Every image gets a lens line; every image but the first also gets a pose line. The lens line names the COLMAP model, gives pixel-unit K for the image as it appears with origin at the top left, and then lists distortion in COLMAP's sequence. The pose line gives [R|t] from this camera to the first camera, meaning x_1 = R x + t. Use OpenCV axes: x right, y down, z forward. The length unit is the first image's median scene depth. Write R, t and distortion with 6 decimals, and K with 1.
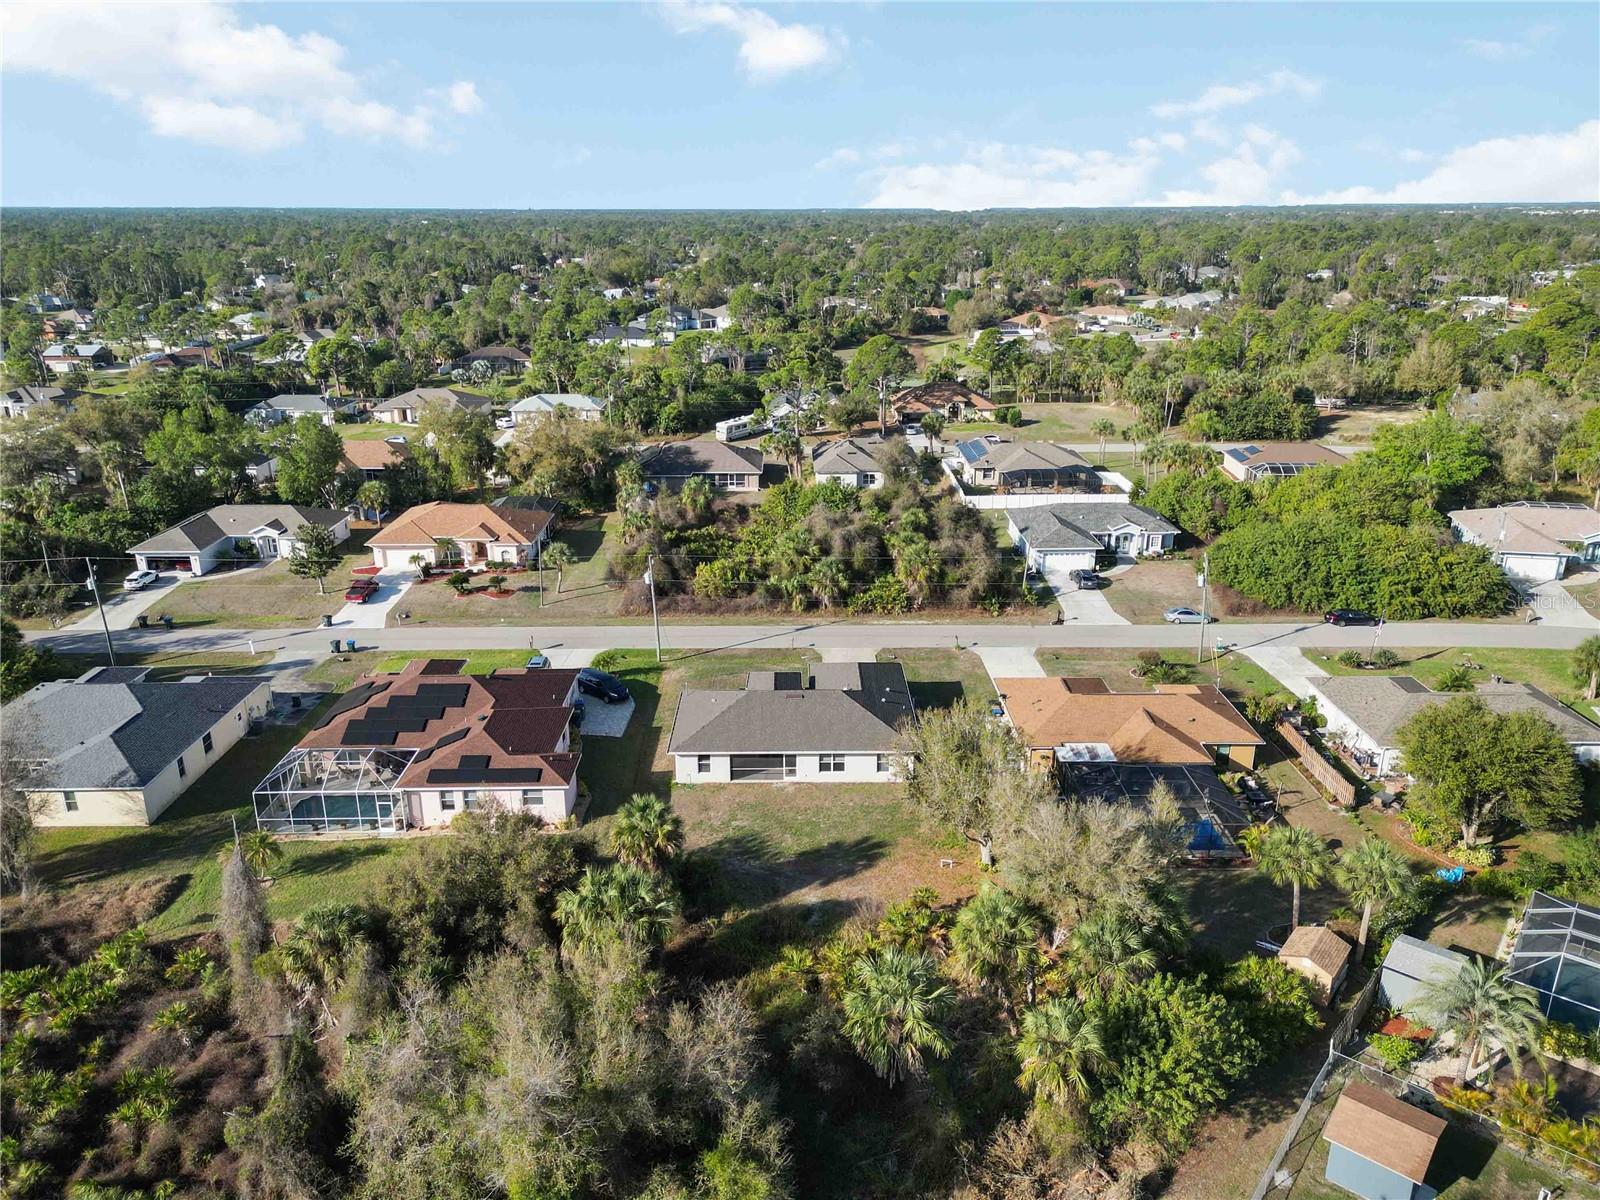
lens RADIAL K [[1139.5, 0, 800.9], [0, 1139.5, 577.7], [0, 0, 1]] dist [0.107329, -0.240788]
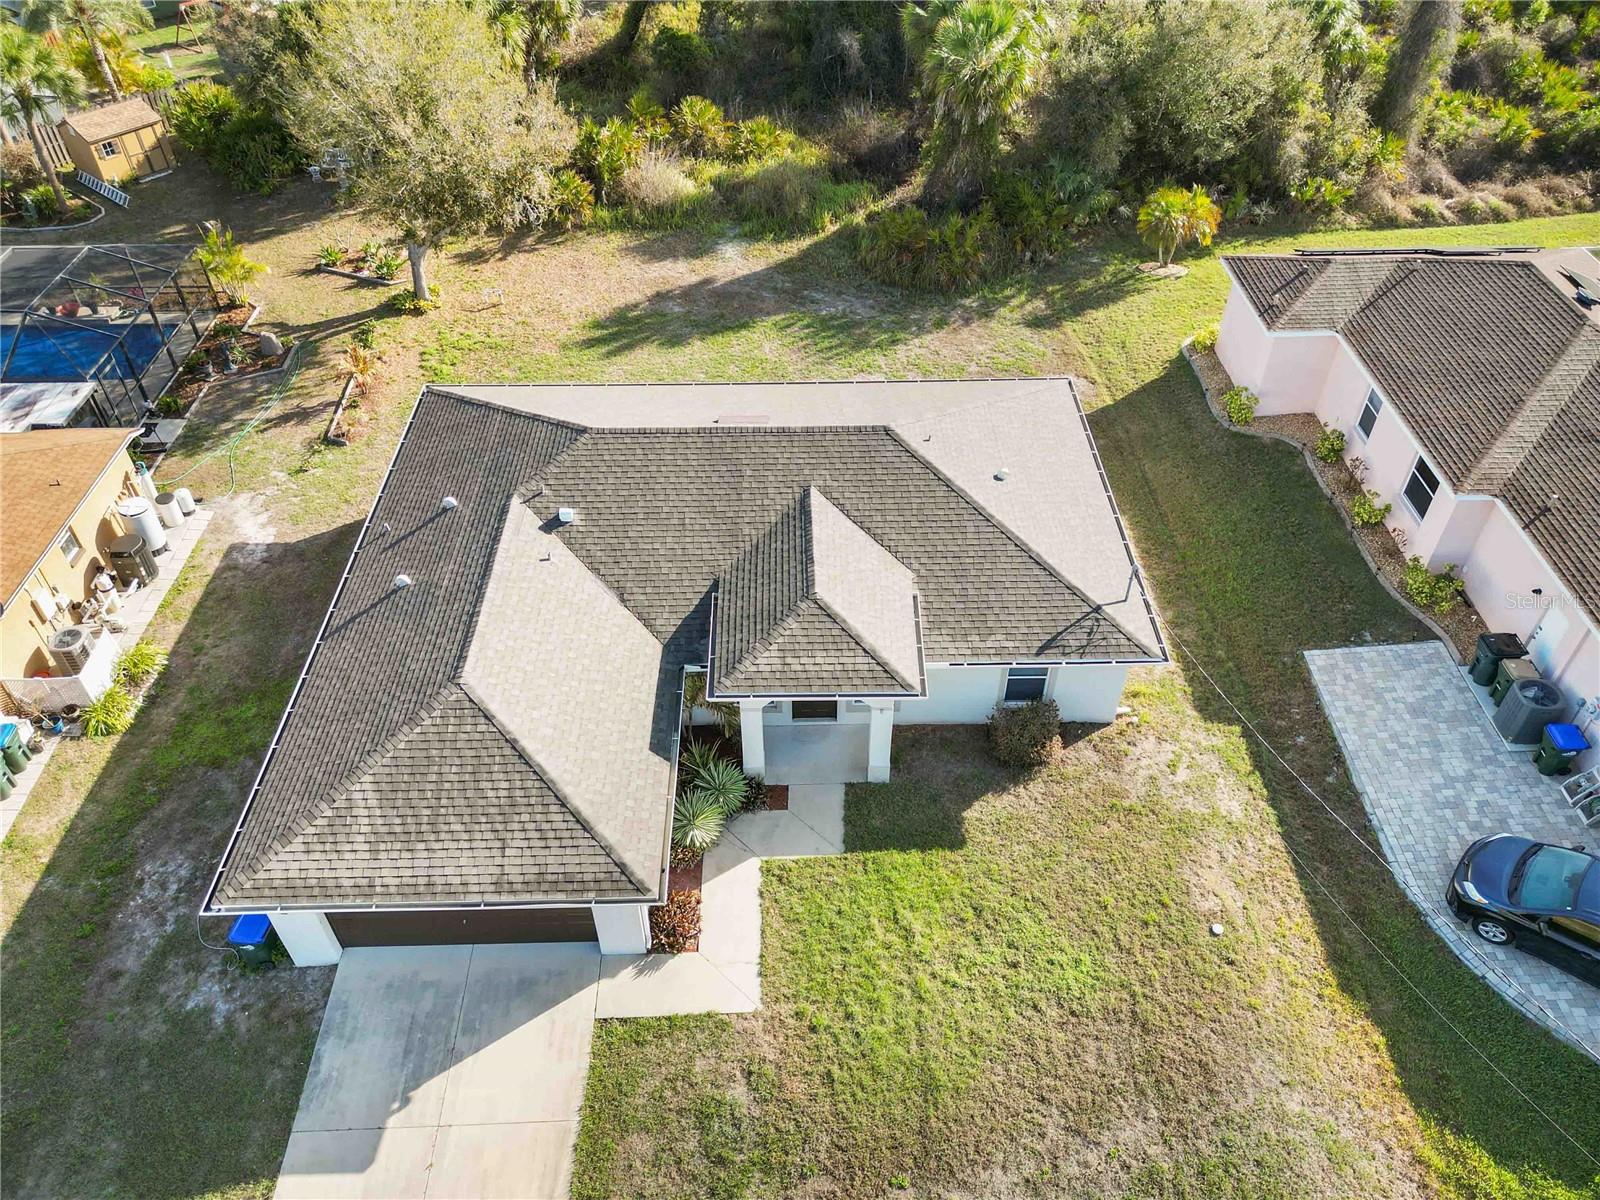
lens RADIAL K [[1136.4, 0, 800.0], [0, 1136.4, 600.0], [0, 0, 1]] dist [0.046229, -0.044700]
pose [[-0.999931, 0.011537, -0.002071, -0.014880], [0.003949, 0.497963, 0.867189, -0.103618], [0.011036, 0.867122, -0.497974, 0.854361]]
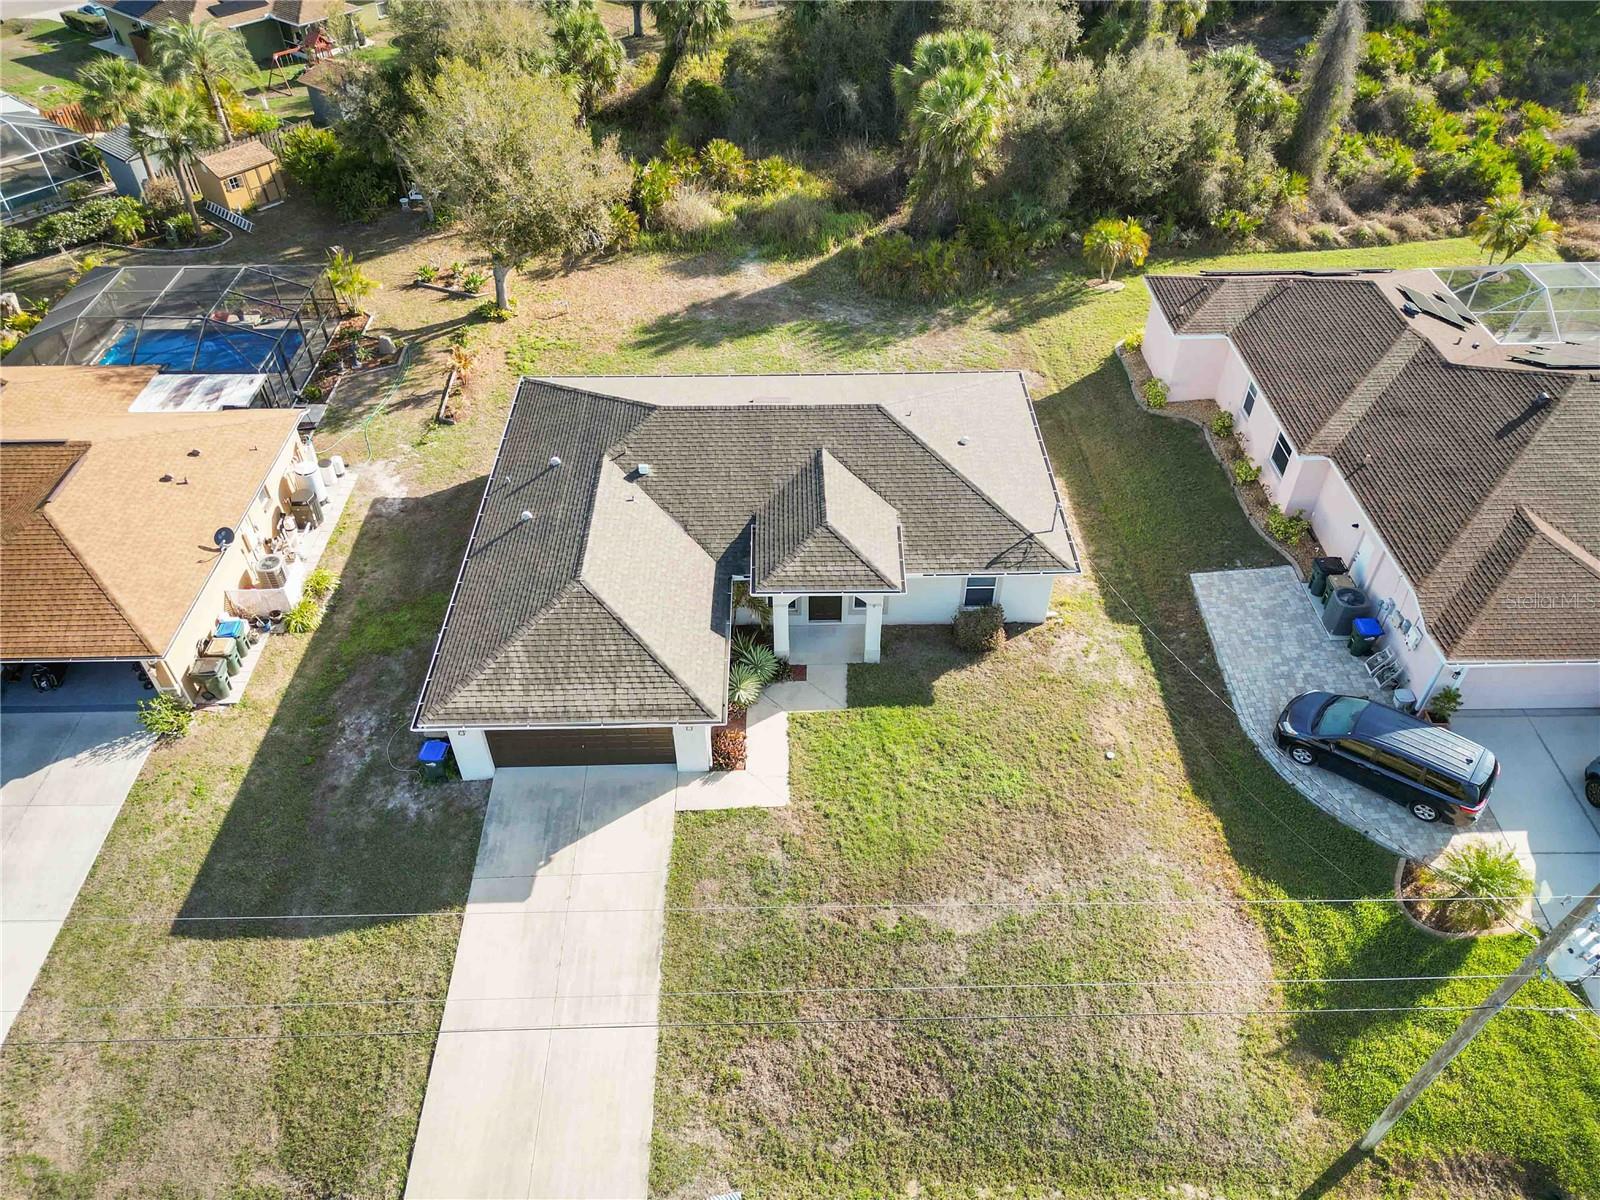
lens RADIAL K [[1136.4, 0, 800.0], [0, 1136.4, 600.0], [0, 0, 1]] dist [0.046229, -0.044700]
pose [[-0.999921, 0.011584, -0.004859, -0.009842], [0.001606, 0.501550, 0.865127, -0.162861], [0.012459, 0.865051, -0.501529, 0.910425]]
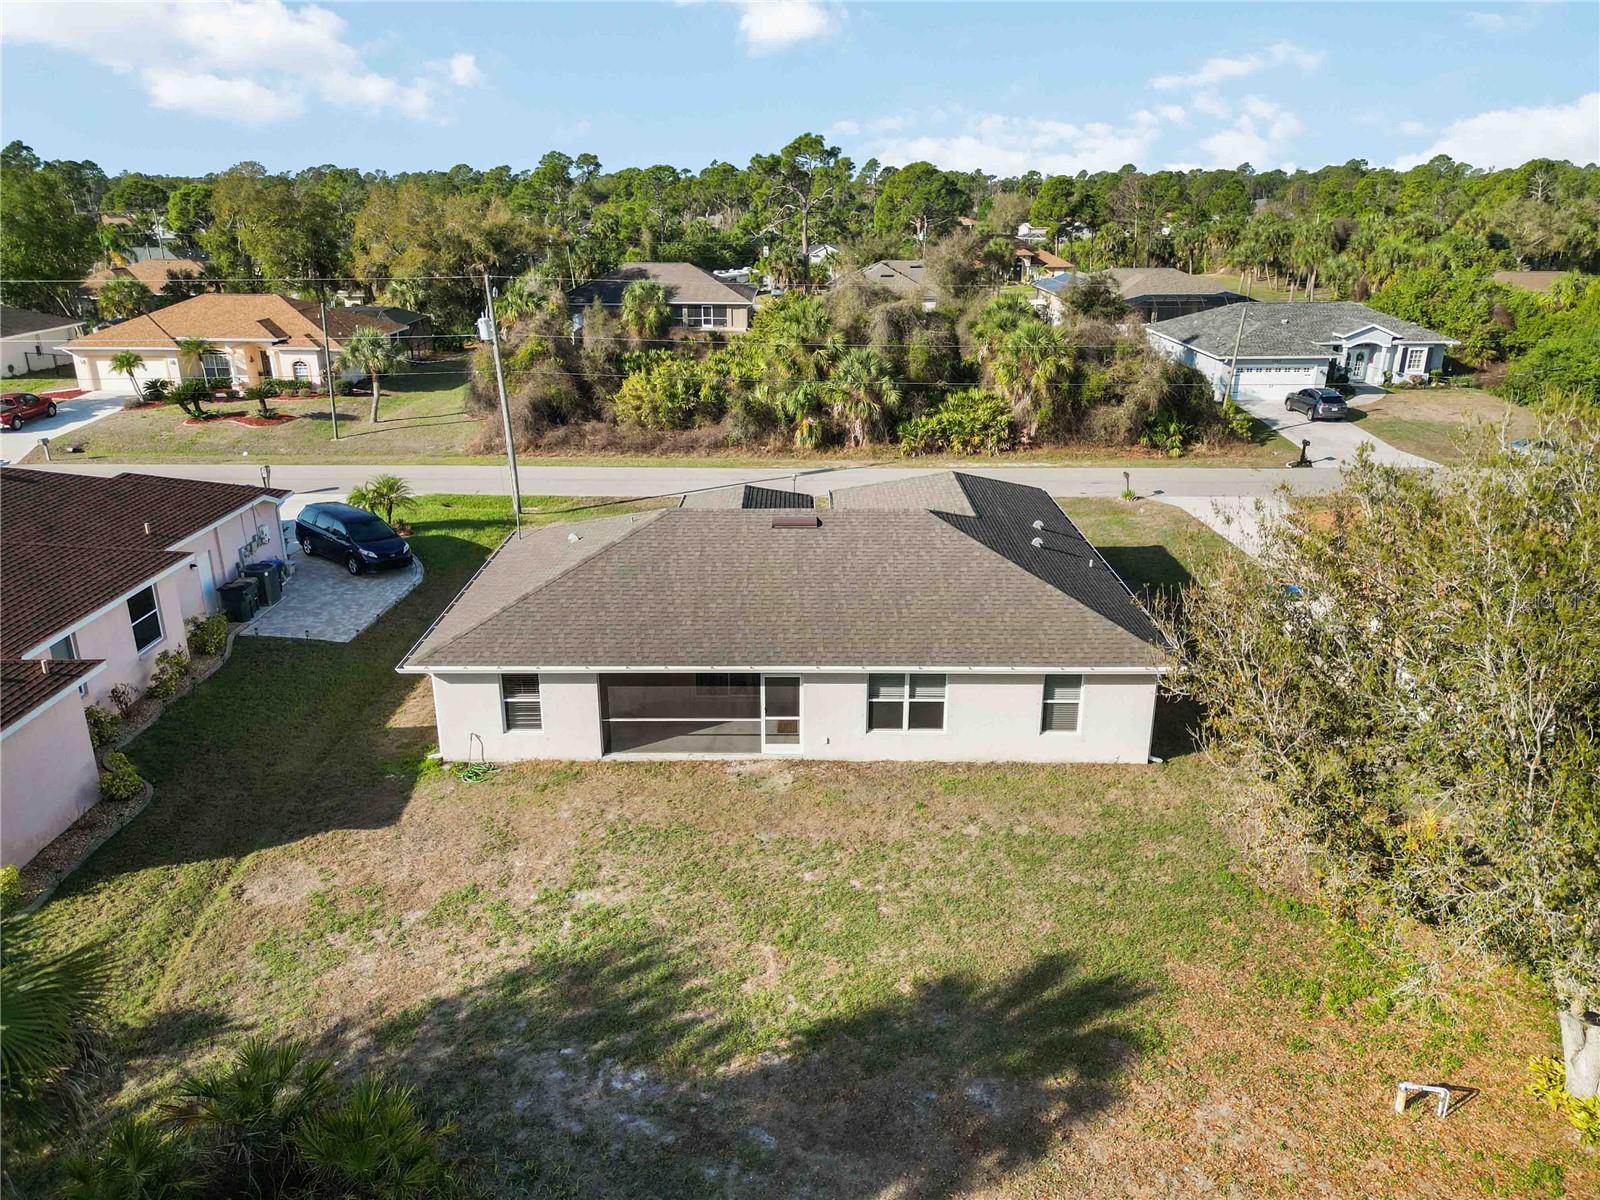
lens RADIAL K [[1136.4, 0, 800.0], [0, 1136.4, 600.0], [0, 0, 1]] dist [0.046229, -0.044700]
pose [[0.999963, 0.005772, -0.006333, -0.001263], [-0.005563, 0.999453, 0.032591, 0.083144], [0.006518, -0.032555, 0.999449, 0.459213]]
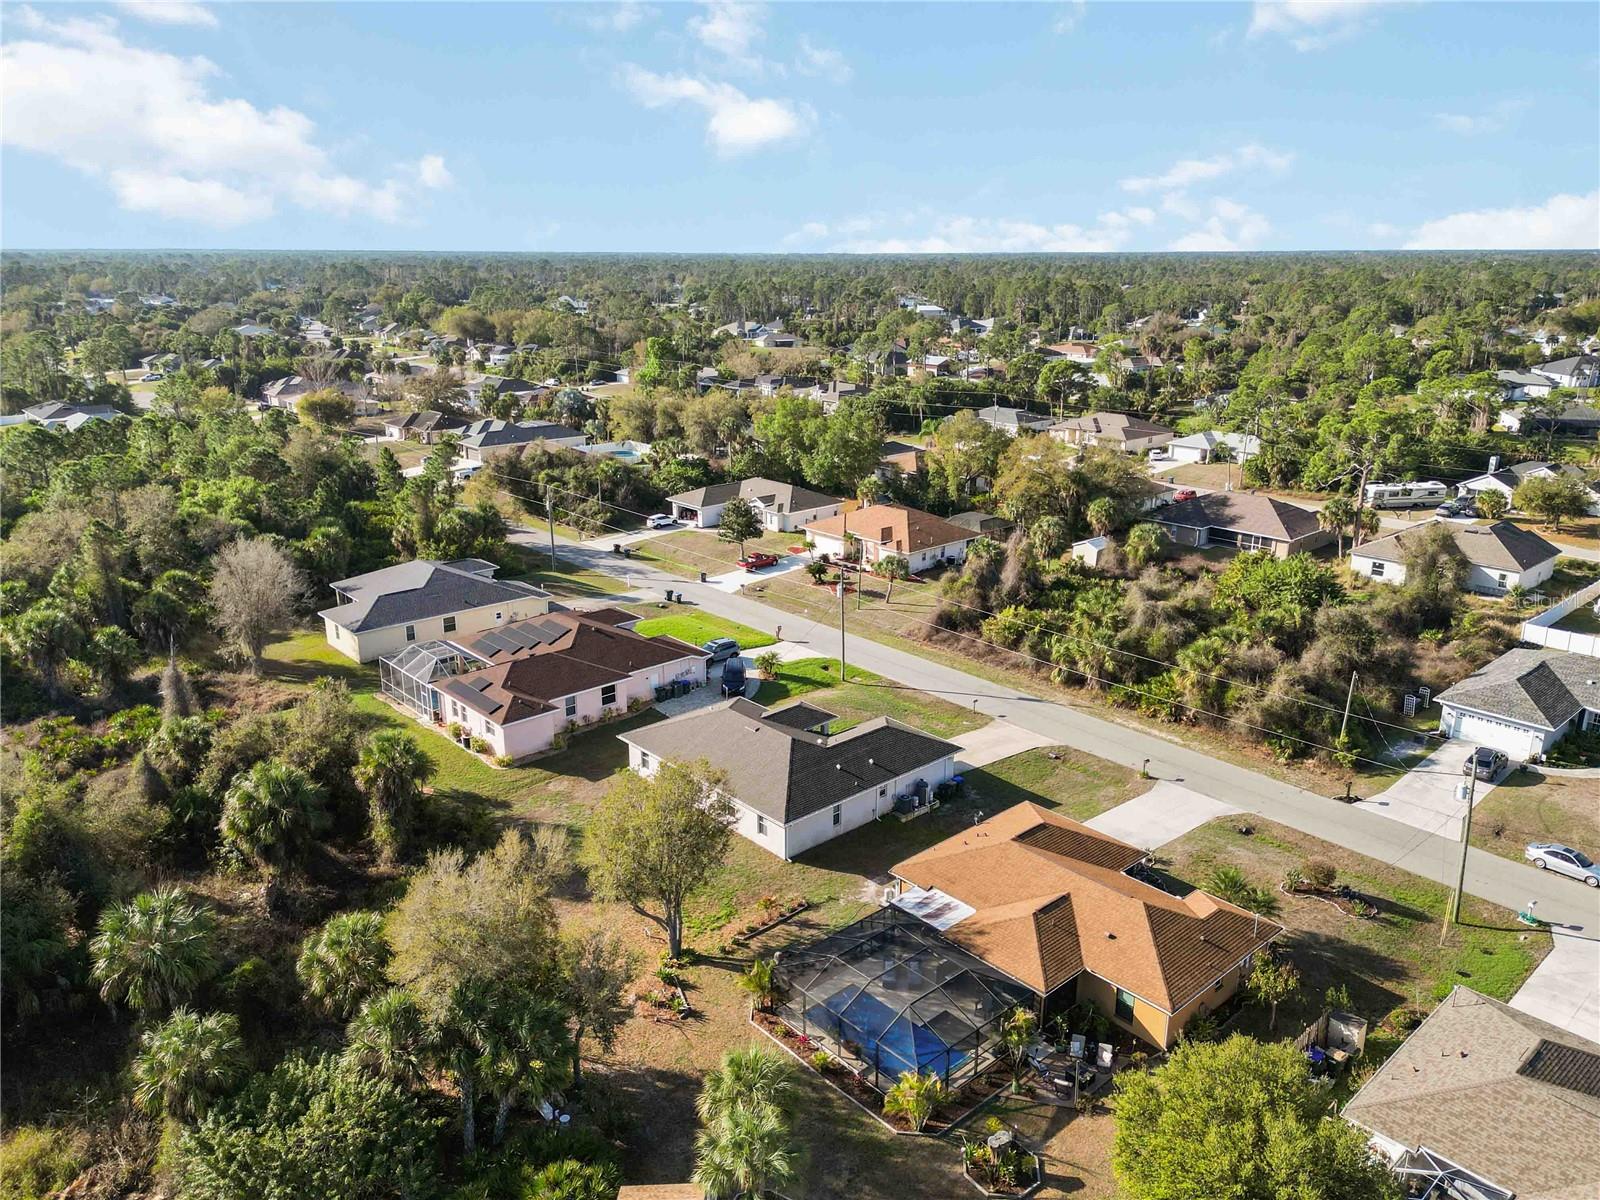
lens RADIAL K [[1136.4, 0, 800.0], [0, 1136.4, 600.0], [0, 0, 1]] dist [0.046229, -0.044700]
pose [[0.658307, 0.218246, -0.720417, 0.460999], [-0.229978, 0.969600, 0.083584, -0.055784], [0.716758, 0.110656, 0.688486, 0.279007]]
